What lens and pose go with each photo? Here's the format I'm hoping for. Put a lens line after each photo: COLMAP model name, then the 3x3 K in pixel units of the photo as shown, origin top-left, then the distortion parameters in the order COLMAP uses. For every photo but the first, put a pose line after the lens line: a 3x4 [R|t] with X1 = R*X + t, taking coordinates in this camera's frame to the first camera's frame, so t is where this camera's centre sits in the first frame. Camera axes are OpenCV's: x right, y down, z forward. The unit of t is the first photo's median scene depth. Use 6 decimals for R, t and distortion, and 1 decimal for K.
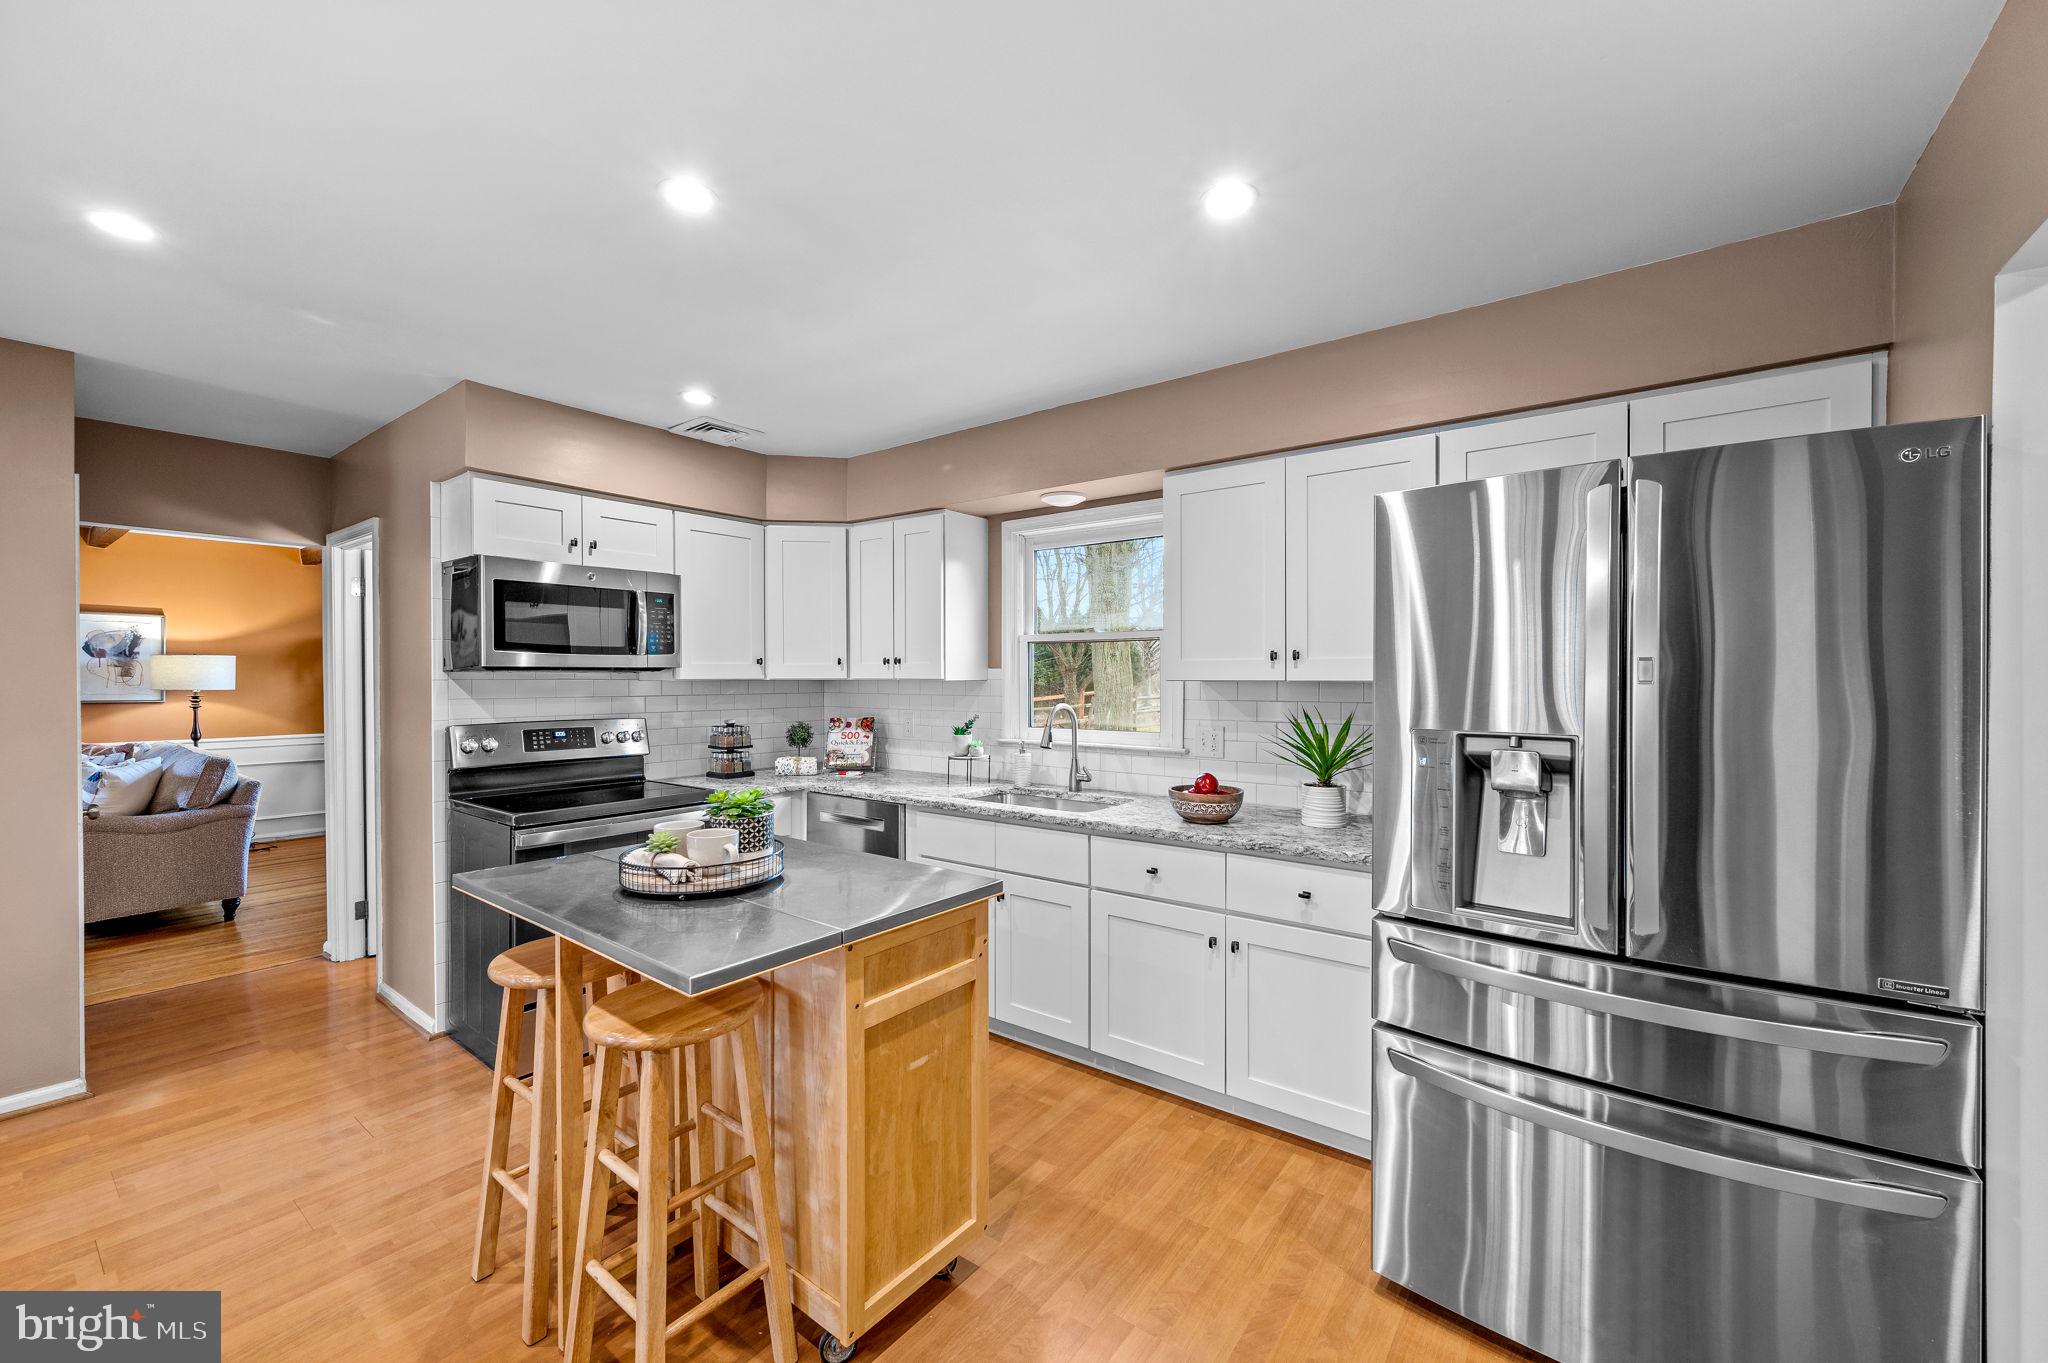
lens RADIAL K [[814.2, 0, 1024.0], [0, 814.2, 681.5], [0, 0, 1]] dist [0.000341, 0.000089]
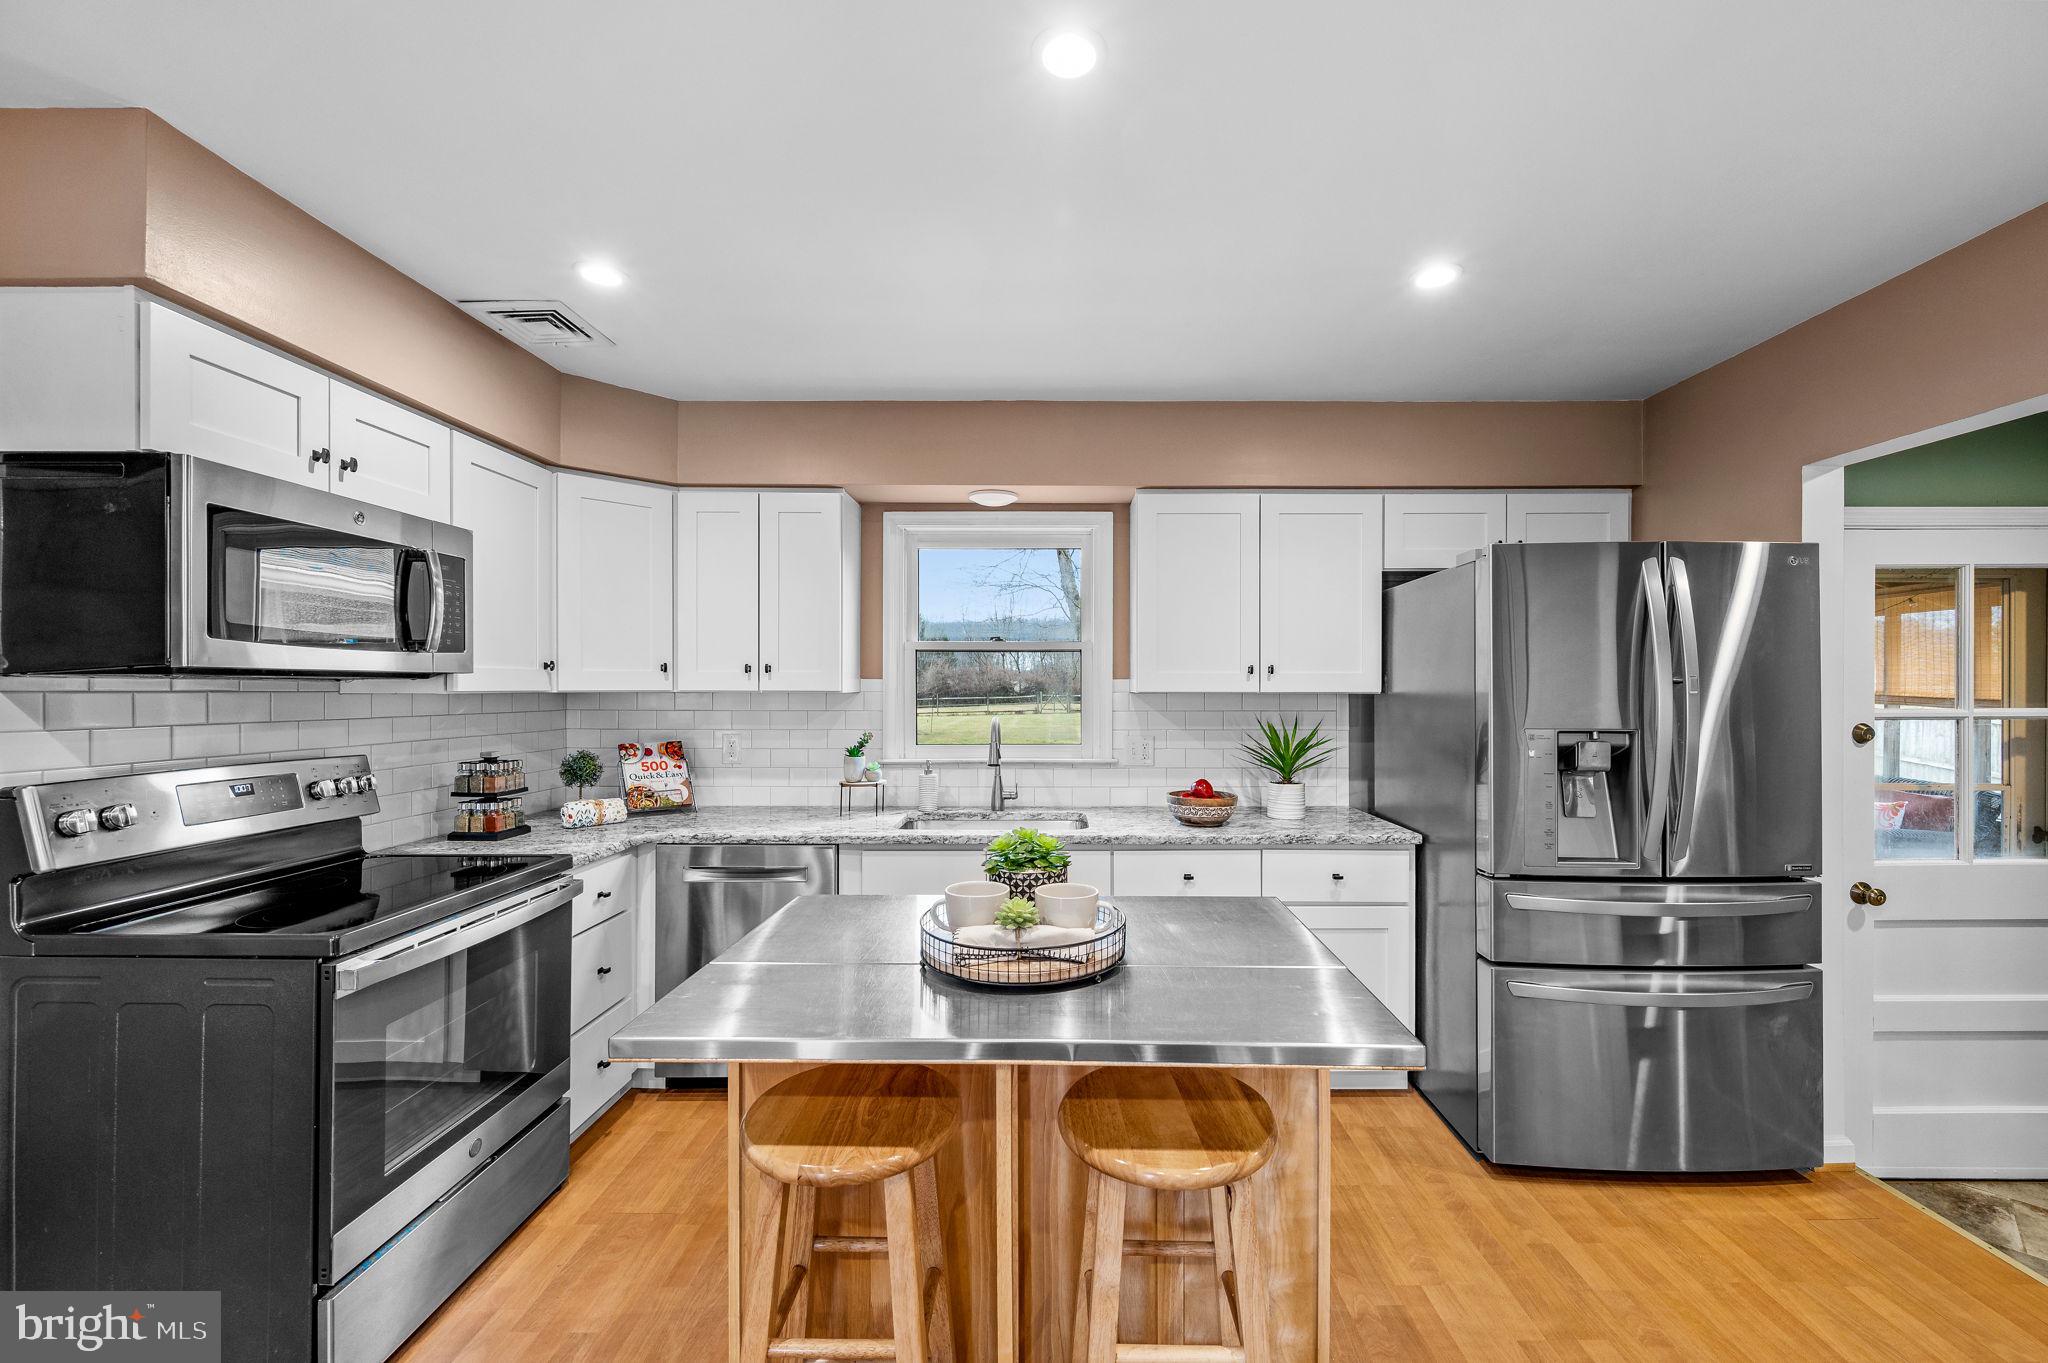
lens RADIAL K [[819.8, 0, 1051.8], [0, 819.8, 684.0], [0, 0, 1]] dist [-0.002536, 0.000208]
pose [[0.797585, 0.005018, 0.603186, -0.451744], [0.002923, 0.999922, -0.012184, 0.000831], [-0.603200, 0.011481, 0.797508, 0.206273]]
